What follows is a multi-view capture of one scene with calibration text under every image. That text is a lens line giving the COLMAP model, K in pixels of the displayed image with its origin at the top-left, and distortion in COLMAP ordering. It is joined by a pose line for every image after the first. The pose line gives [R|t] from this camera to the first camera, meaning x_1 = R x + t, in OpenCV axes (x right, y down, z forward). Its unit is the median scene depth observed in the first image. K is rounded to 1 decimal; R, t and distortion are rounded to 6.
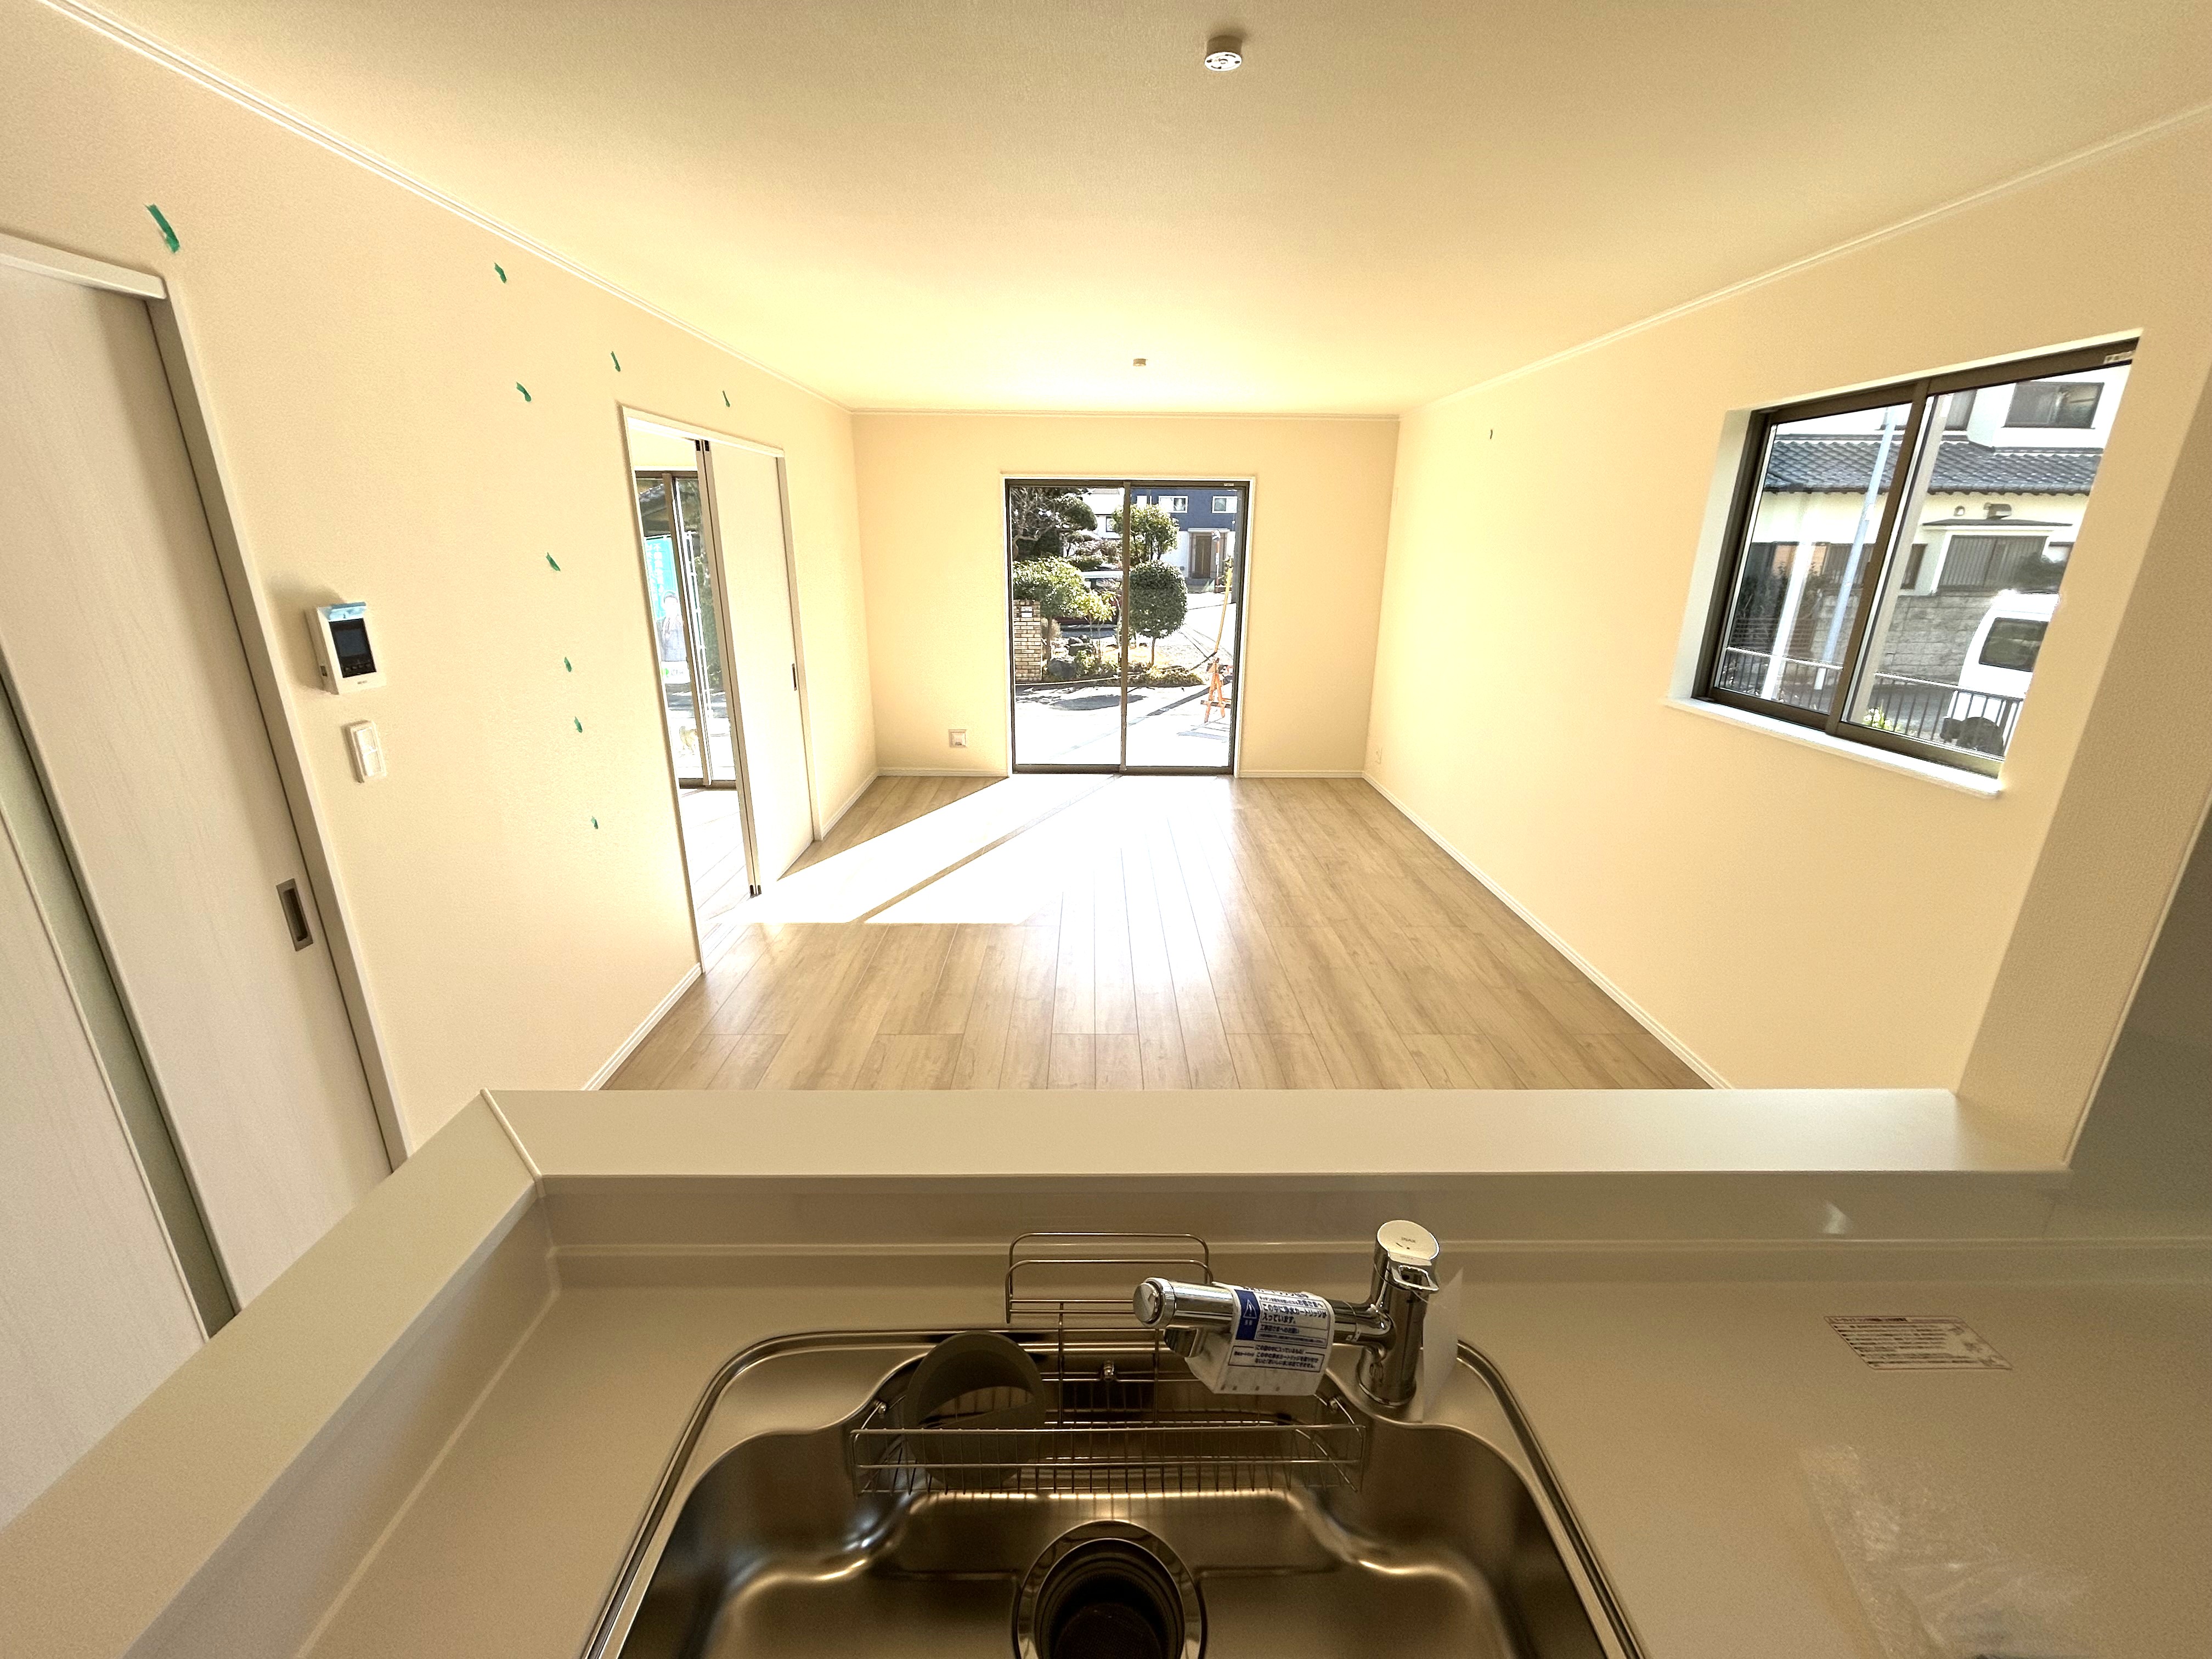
lens RADIAL K [[898.8, 0, 1107.9], [0, 898.8, 826.7], [0, 0, 1]] dist [-0.003805, -0.000022]
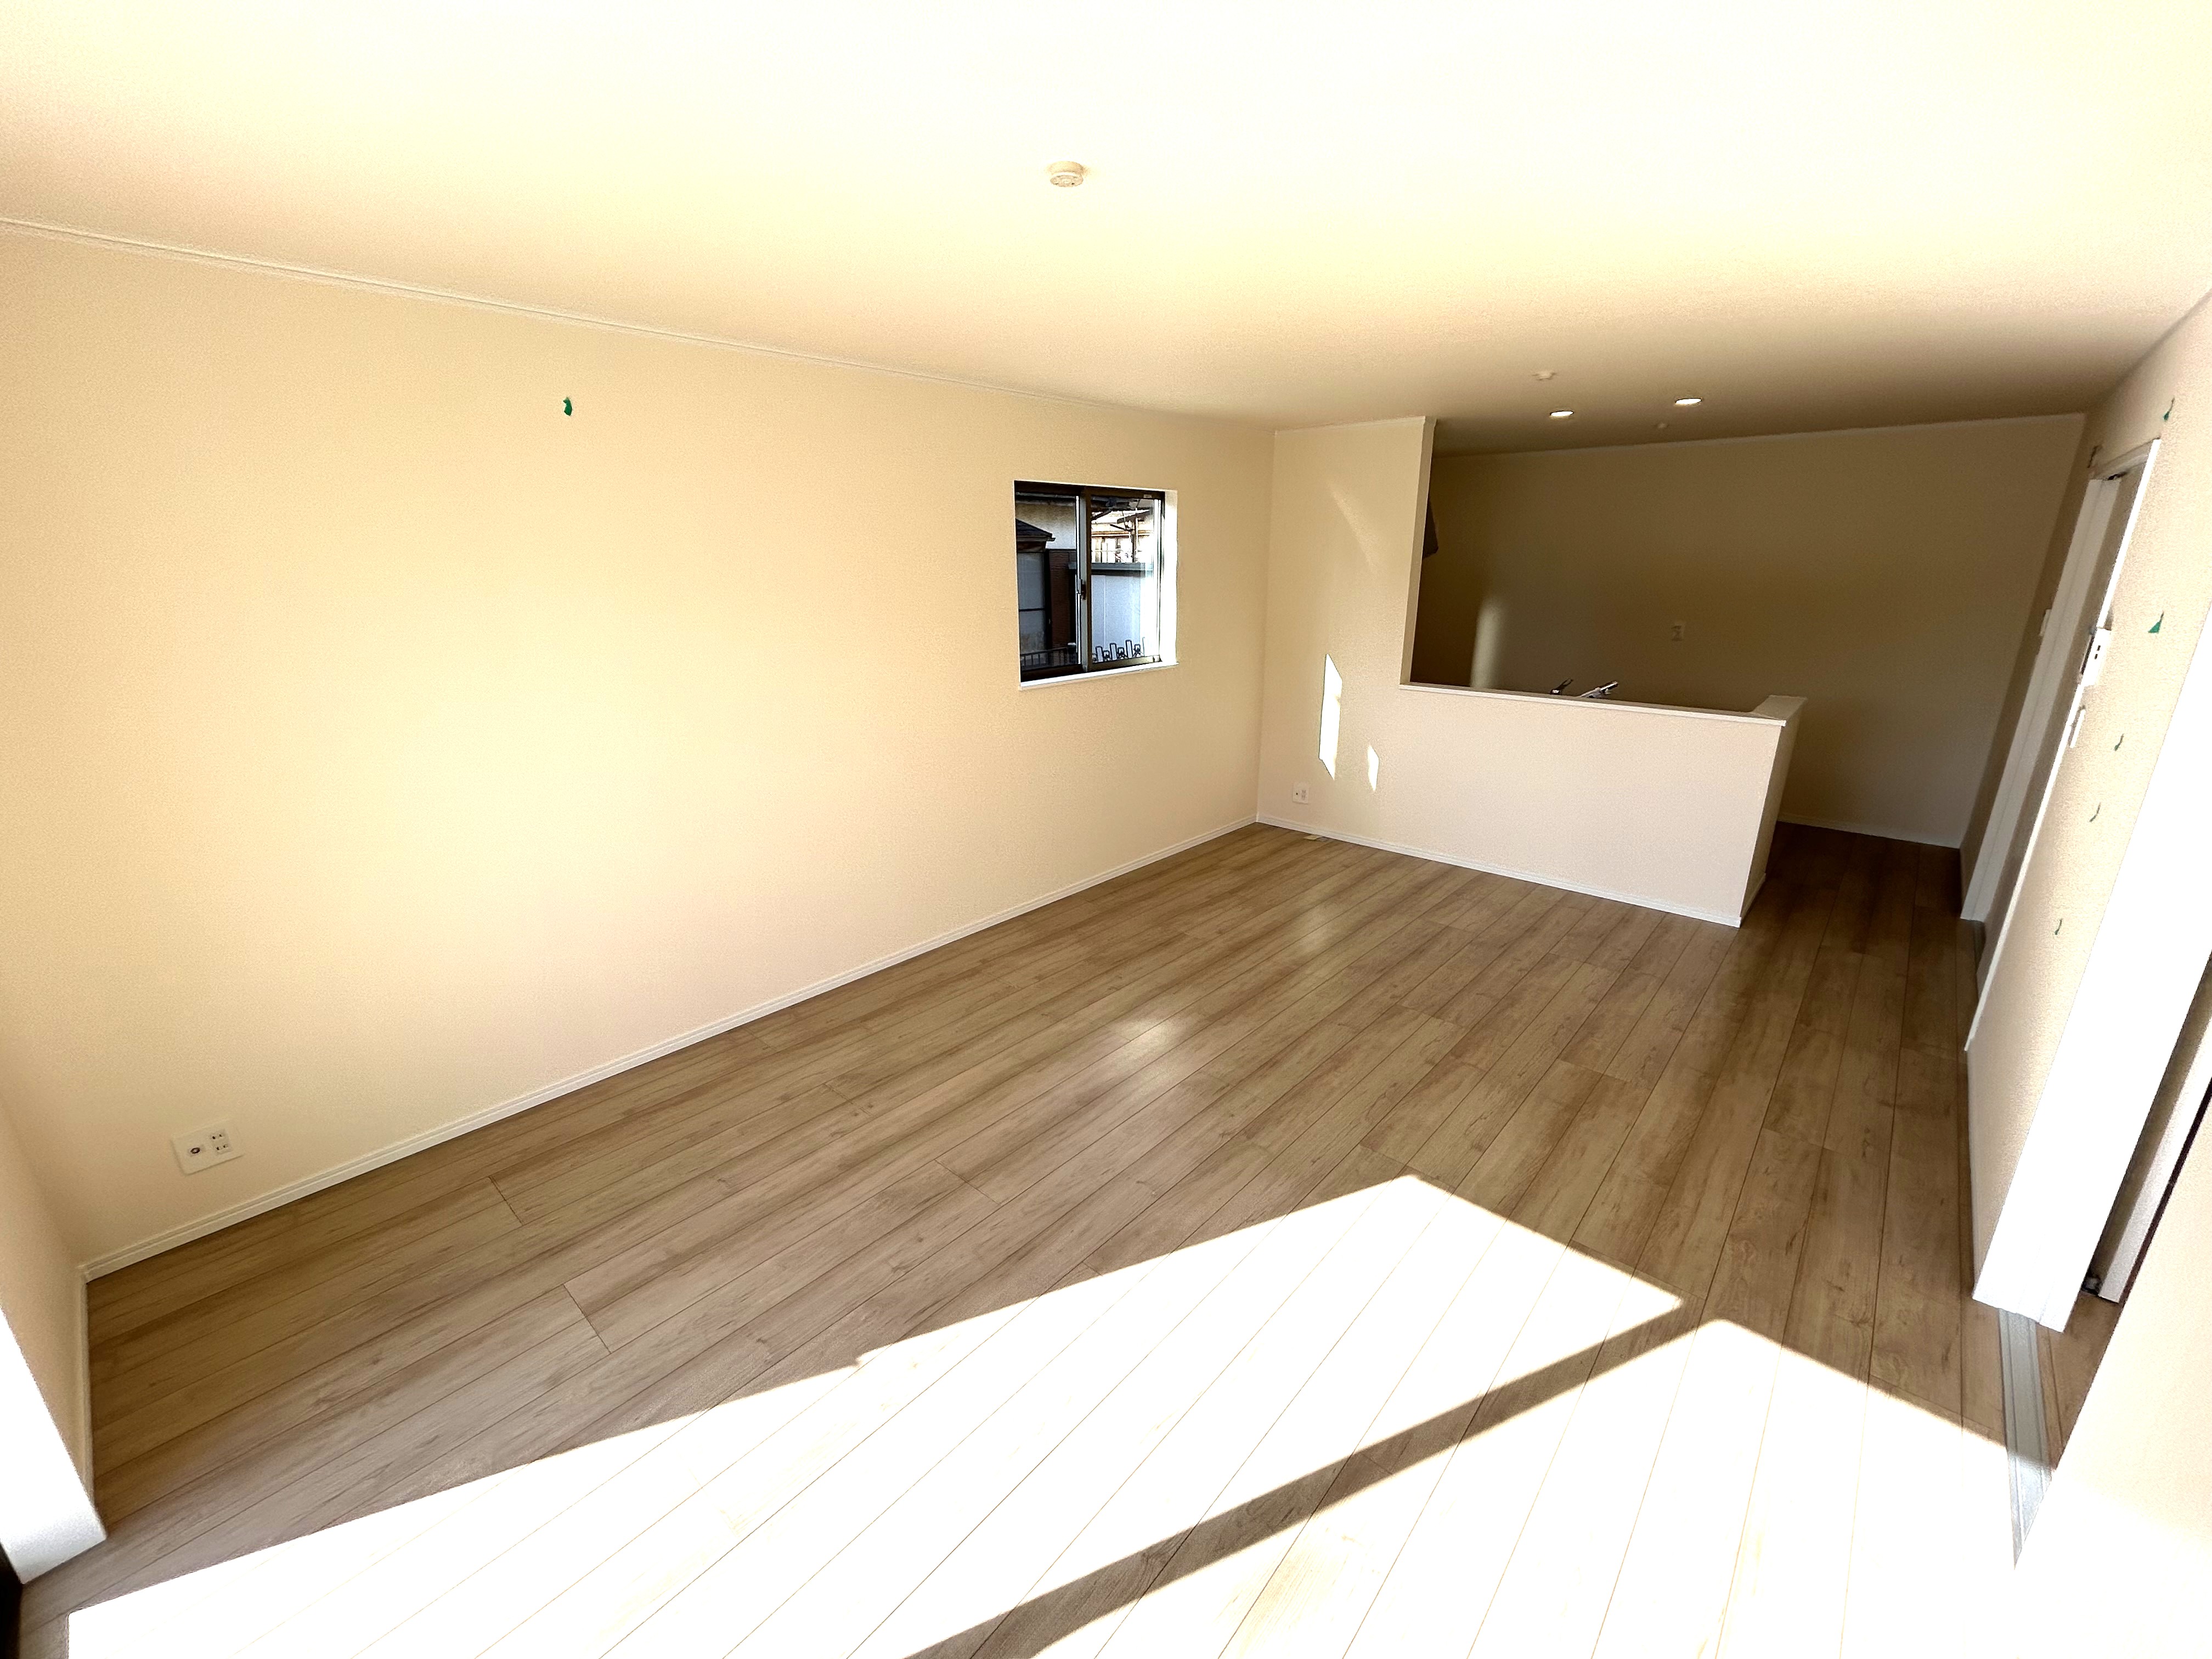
lens RADIAL K [[898.8, 0, 1102.9], [0, 898.8, 817.5], [0, 0, 1]] dist [-0.003805, -0.000022]
pose [[-0.727567, -0.200481, 0.656090, -0.312944], [0.210025, 0.845339, 0.491215, -0.480386], [-0.653098, 0.495187, -0.572934, 1.396238]]
